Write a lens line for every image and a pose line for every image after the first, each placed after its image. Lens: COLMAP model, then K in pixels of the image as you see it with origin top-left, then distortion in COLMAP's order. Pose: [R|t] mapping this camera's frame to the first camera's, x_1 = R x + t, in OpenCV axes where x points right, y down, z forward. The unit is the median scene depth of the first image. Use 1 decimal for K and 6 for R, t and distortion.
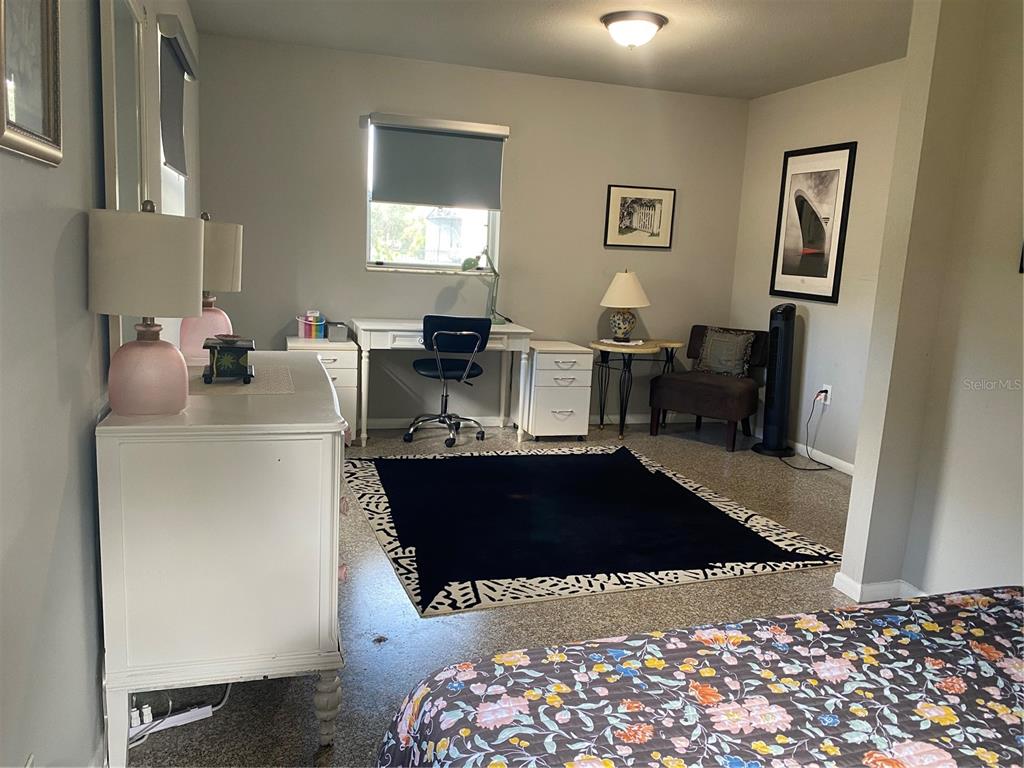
lens RADIAL K [[781.6, 0, 503.6], [0, 781.6, 386.3], [0, 0, 1]] dist [0.042368, -0.054797]
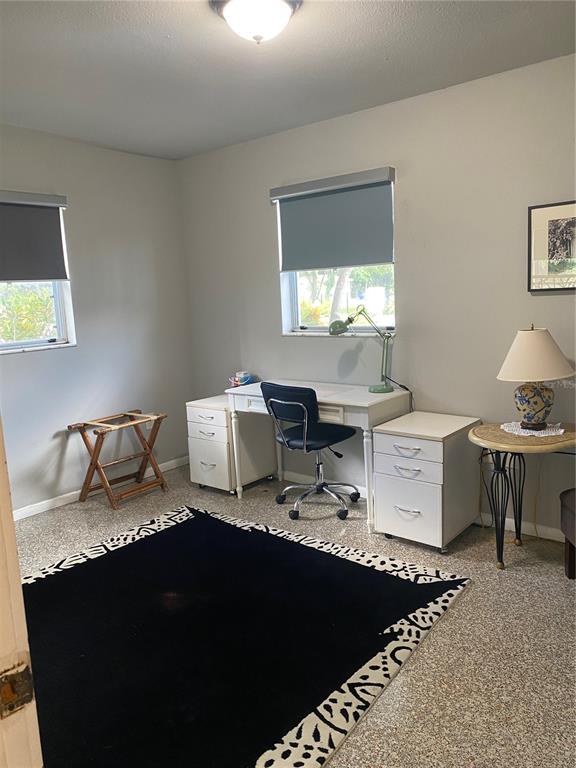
lens RADIAL K [[586.2, 0, 285.1], [0, 586.2, 378.3], [0, 0, 1]] dist [0.042368, -0.054797]
pose [[0.556481, 0.041451, -0.829826, 0.529828], [-0.077812, 0.996965, -0.002381, -0.094883], [0.827209, 0.065896, 0.558017, 0.601145]]
